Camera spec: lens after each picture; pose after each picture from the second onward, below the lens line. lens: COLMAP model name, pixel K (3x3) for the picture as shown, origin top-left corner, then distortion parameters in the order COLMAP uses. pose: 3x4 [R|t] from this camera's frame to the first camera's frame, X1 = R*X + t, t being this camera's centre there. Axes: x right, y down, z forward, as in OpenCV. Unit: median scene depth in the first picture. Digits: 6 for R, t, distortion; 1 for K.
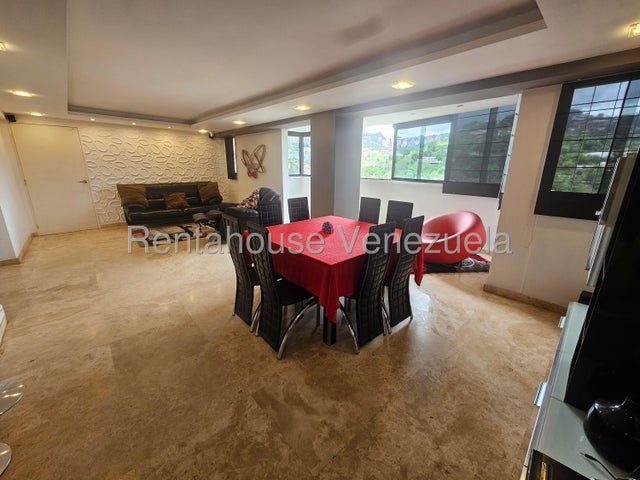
lens RADIAL K [[261.4, 0, 321.0], [0, 261.4, 234.5], [0, 0, 1]] dist [0.000488, 0.000205]
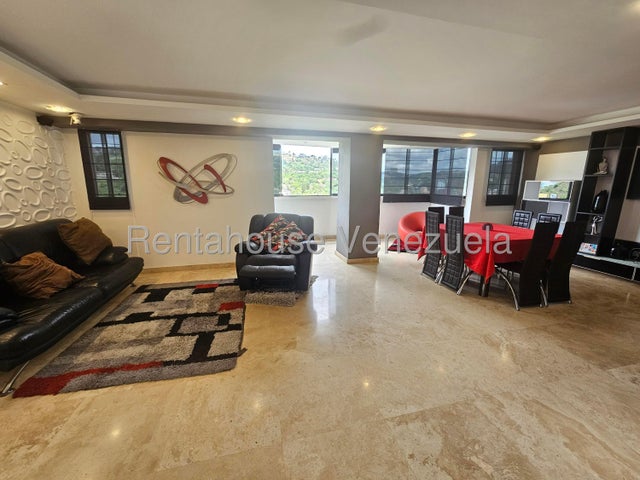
lens RADIAL K [[261.5, 0, 322.4], [0, 261.5, 238.1], [0, 0, 1]] dist [0.001241, 0.000159]
pose [[0.478825, -0.184155, 0.858379, -0.783352], [0.224732, 0.970885, 0.082931, -0.138161], [-0.848659, 0.153196, 0.506269, 0.507719]]
